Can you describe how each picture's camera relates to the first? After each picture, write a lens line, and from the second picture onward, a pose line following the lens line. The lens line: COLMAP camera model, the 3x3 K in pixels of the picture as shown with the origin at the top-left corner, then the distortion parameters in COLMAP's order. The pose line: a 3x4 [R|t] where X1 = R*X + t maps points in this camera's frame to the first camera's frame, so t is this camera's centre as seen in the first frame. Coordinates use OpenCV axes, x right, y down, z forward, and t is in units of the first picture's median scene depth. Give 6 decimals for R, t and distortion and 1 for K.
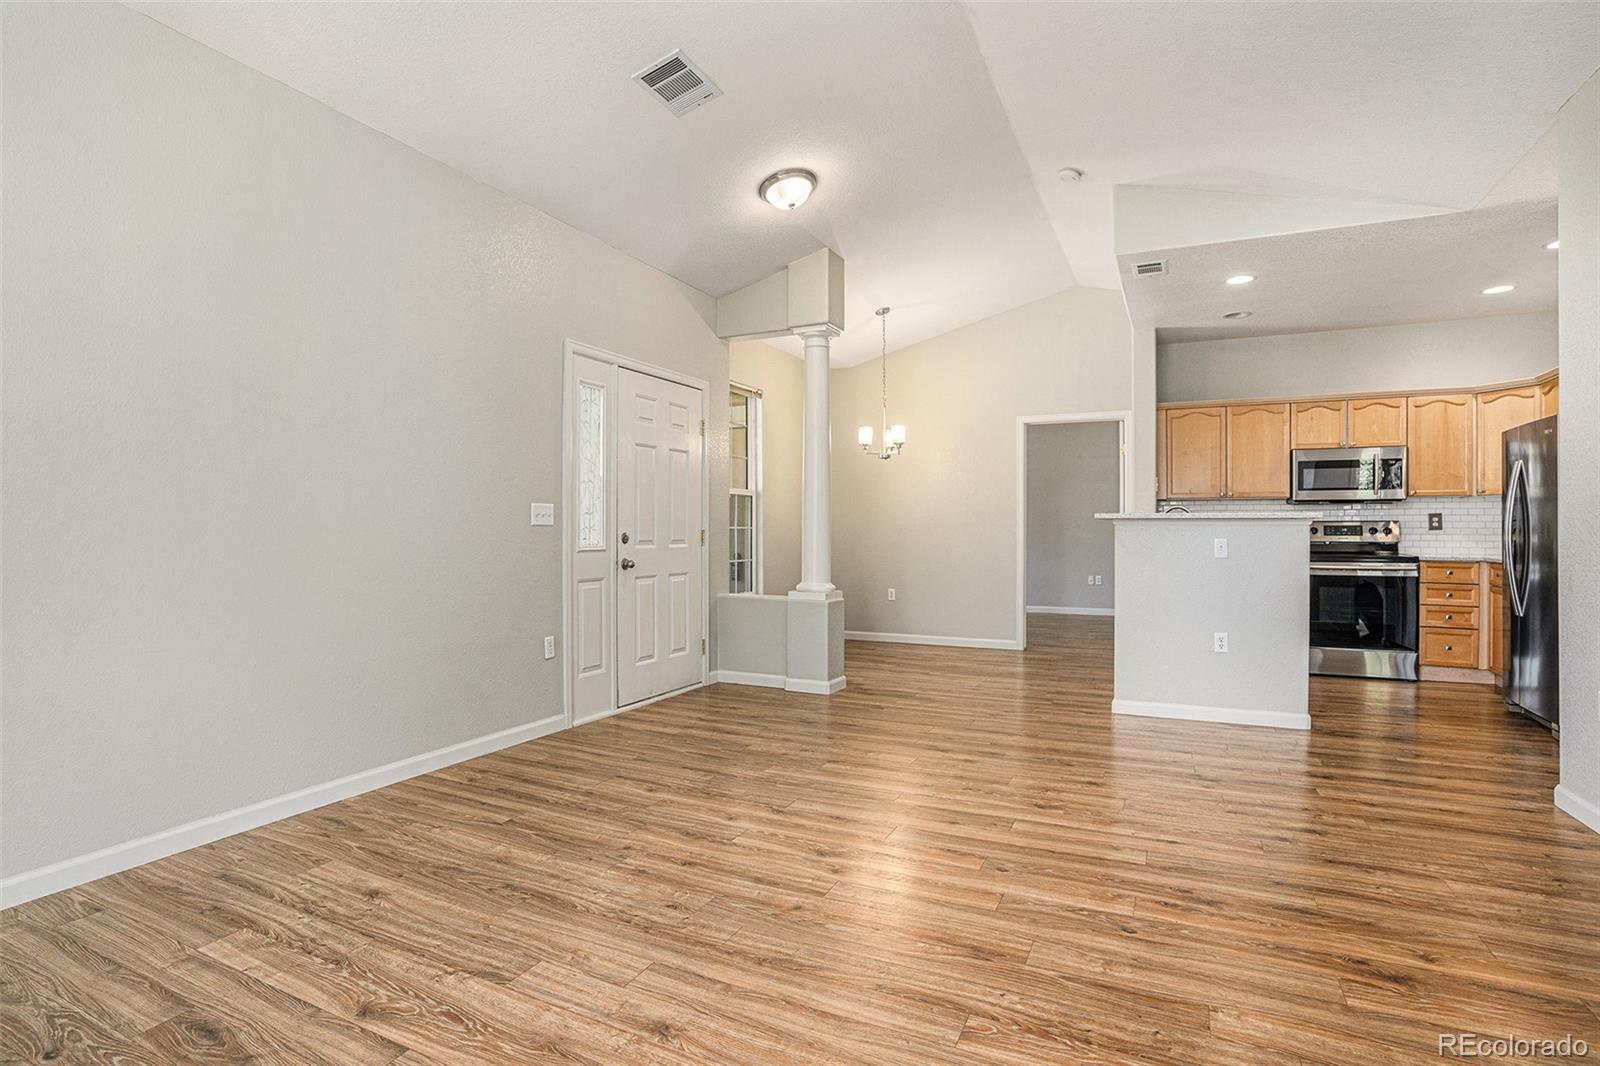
lens RADIAL K [[781.6, 0, 833.2], [0, 781.6, 538.4], [0, 0, 1]] dist [-0.059482, 0.020661]
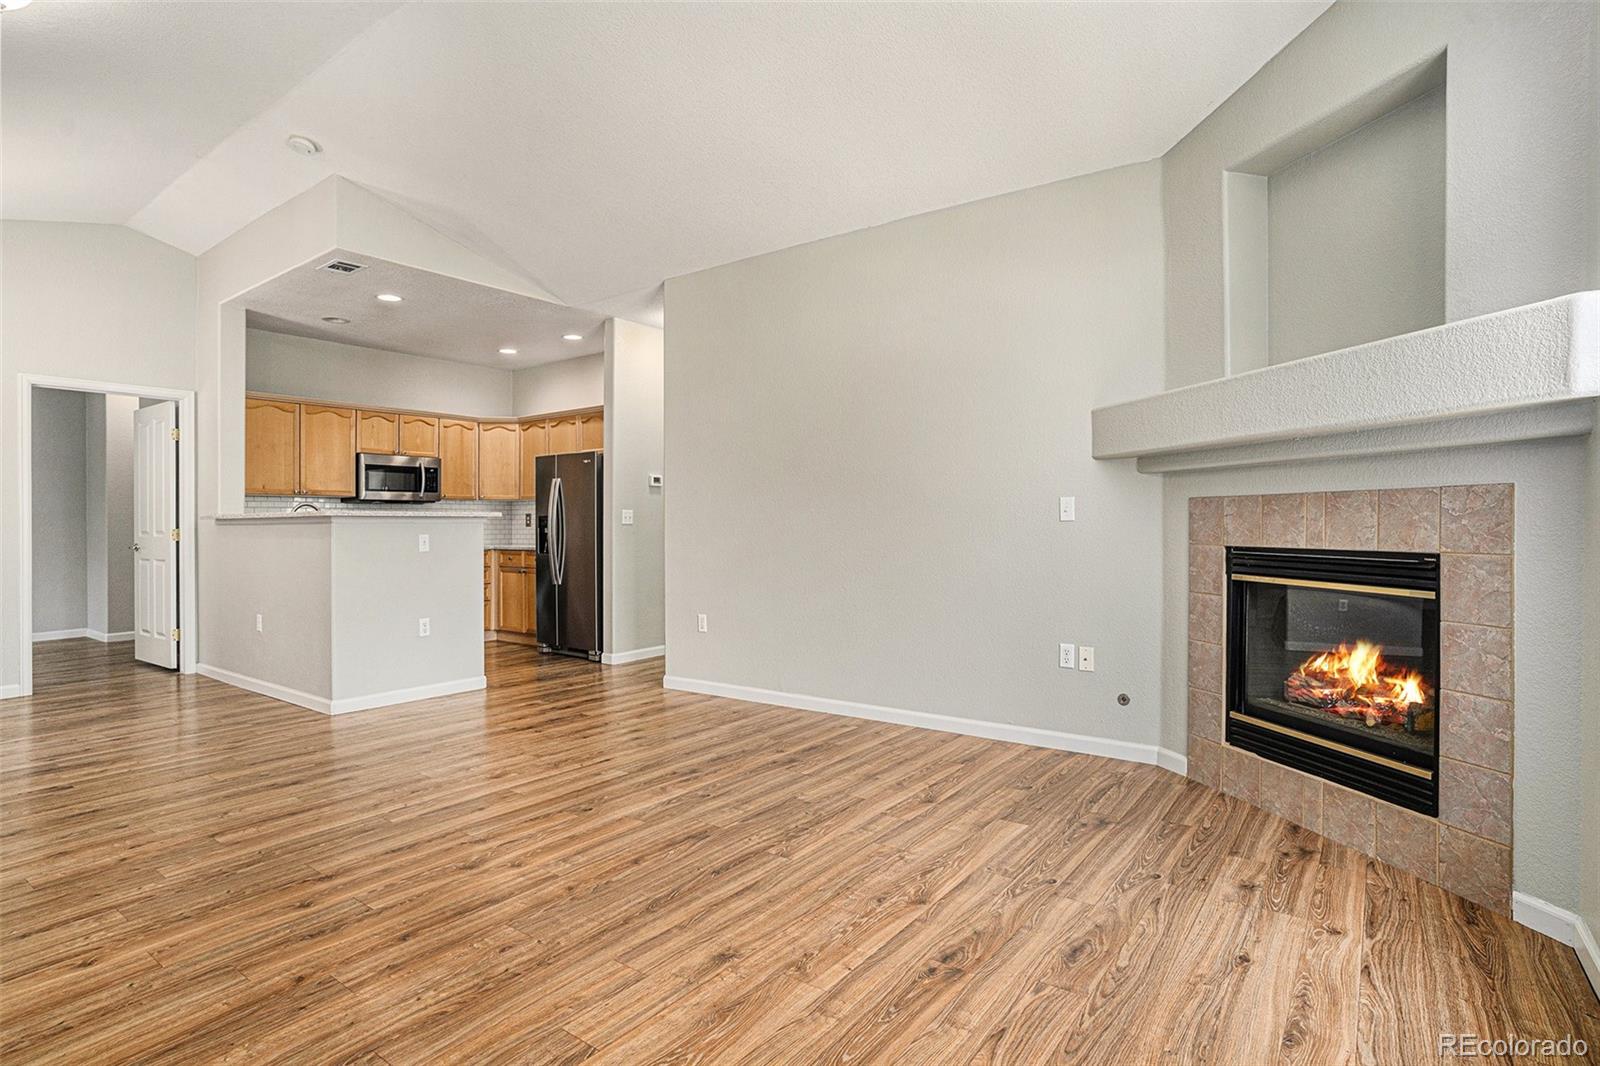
lens RADIAL K [[815.6, 0, 775.3], [0, 815.6, 527.9], [0, 0, 1]] dist [-0.074501, 0.072327]
pose [[0.218658, -0.003528, 0.975795, -0.816841], [0.015568, 0.999879, 0.000127, -0.001692], [-0.975677, 0.015163, 0.218687, 0.383188]]
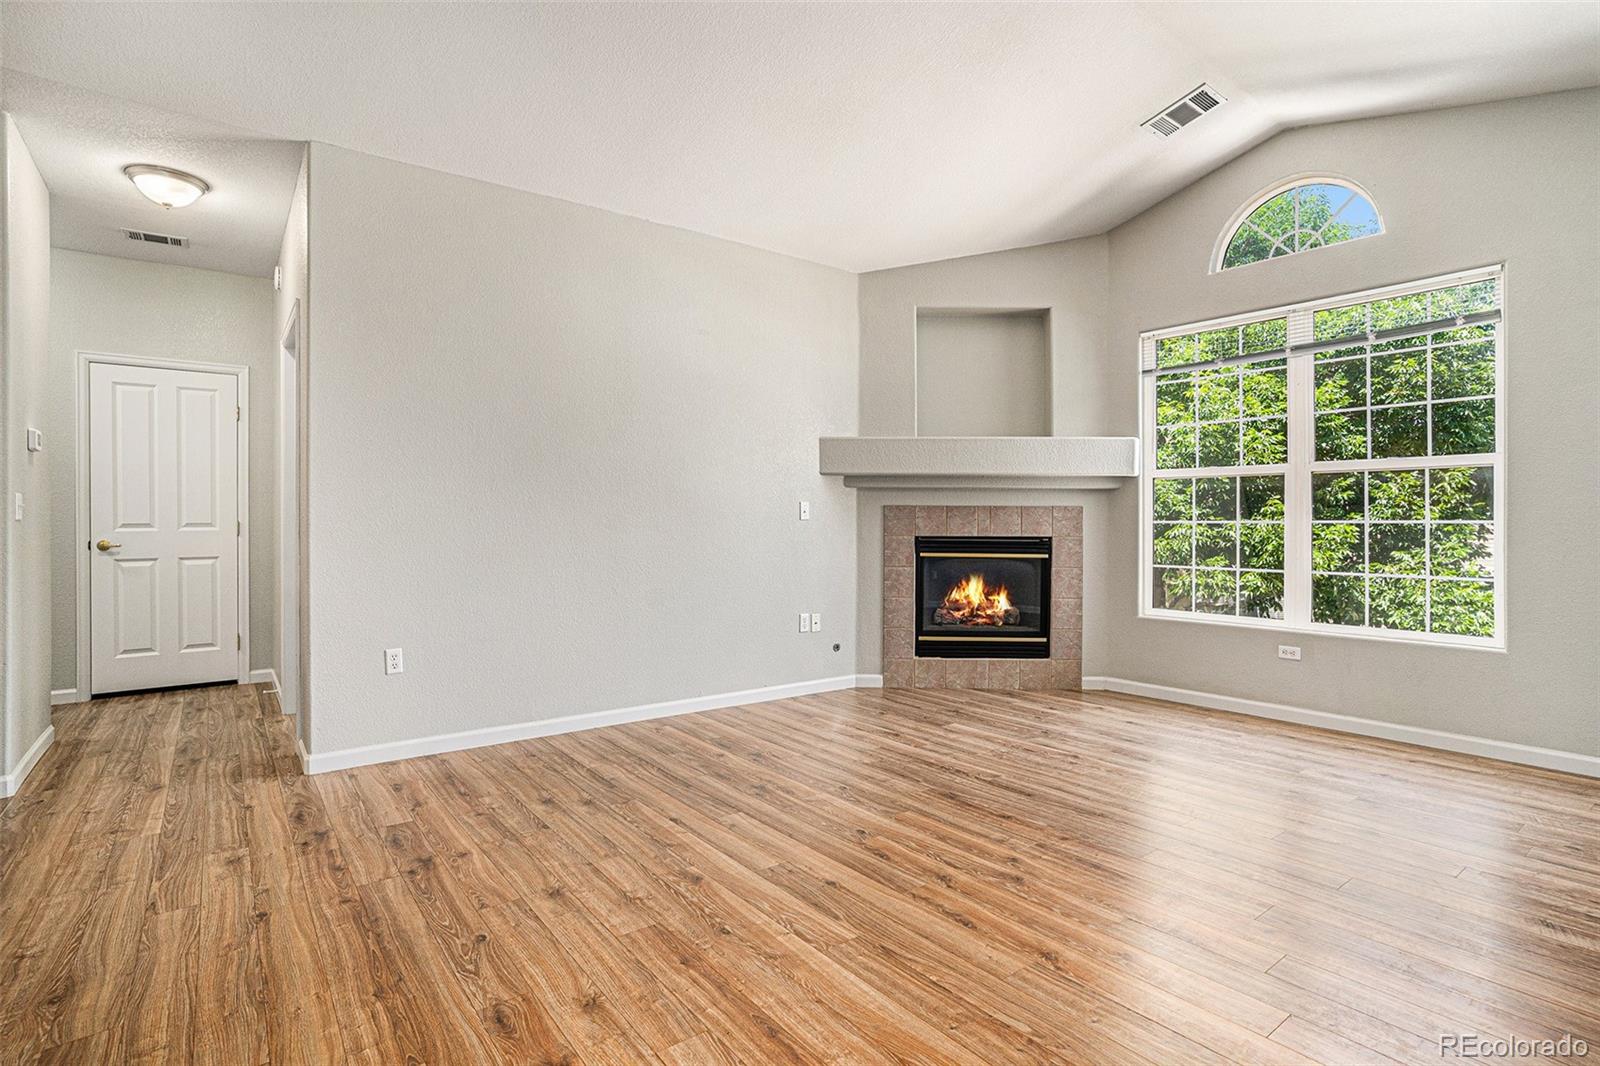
lens RADIAL K [[781.6, 0, 833.2], [0, 781.6, 538.4], [0, 0, 1]] dist [-0.059482, 0.020661]
pose [[-0.887185, -0.009679, 0.461312, -0.213292], [0.002847, 0.999646, 0.026449, -0.009049], [-0.461404, 0.024779, -0.886844, 1.725245]]
